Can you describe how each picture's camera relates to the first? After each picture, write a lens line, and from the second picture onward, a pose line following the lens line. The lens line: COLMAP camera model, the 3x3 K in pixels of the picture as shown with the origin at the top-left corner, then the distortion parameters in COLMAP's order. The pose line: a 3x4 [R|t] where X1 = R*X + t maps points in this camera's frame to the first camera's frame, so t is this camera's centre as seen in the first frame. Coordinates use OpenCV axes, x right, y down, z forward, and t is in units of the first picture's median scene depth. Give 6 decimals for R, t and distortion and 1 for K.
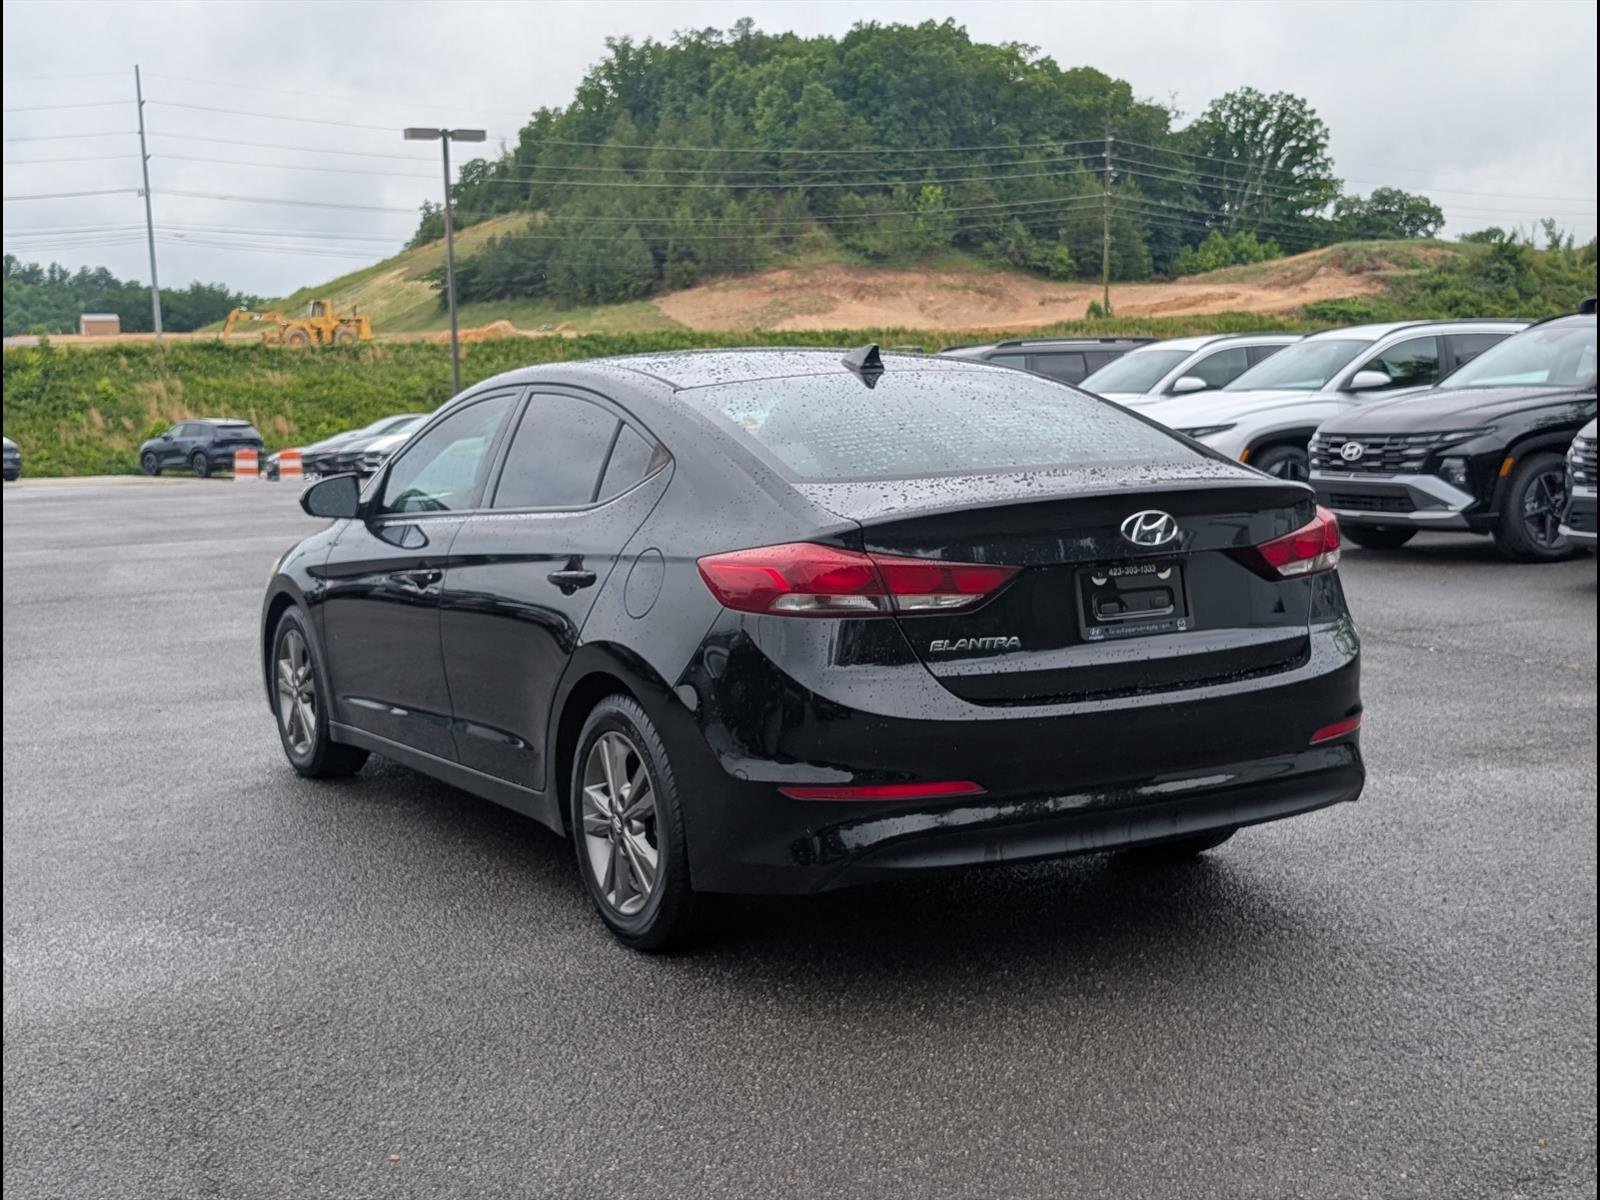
lens RADIAL K [[1315.5, 0, 803.8], [0, 1315.5, 599.9], [0, 0, 1]] dist [0.020953, -0.028065]
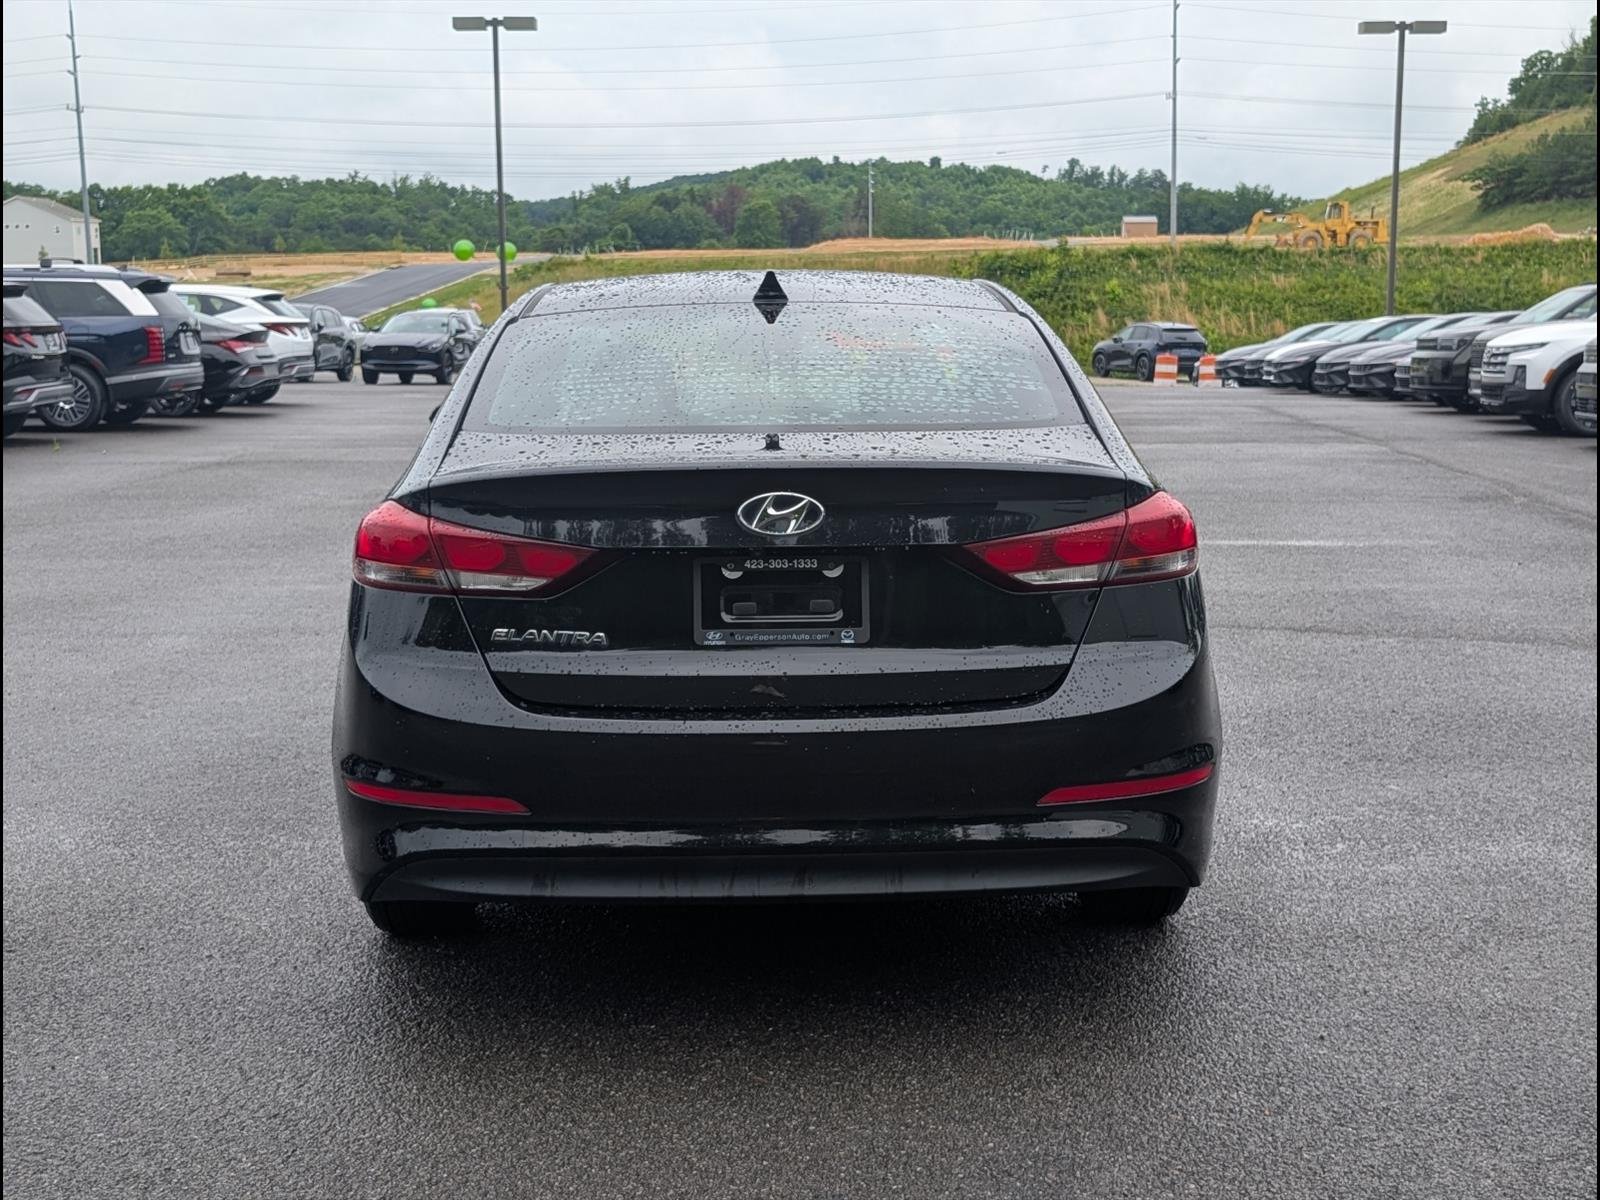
lens RADIAL K [[1430.7, 0, 800.8], [0, 1430.7, 595.9], [0, 0, 1]] dist [-0.006923, 0.000430]
pose [[0.953424, 0.076609, -0.291744, -0.417258], [-0.065022, 0.996669, 0.049223, 0.039208], [0.294543, -0.027961, 0.955229, -0.143424]]
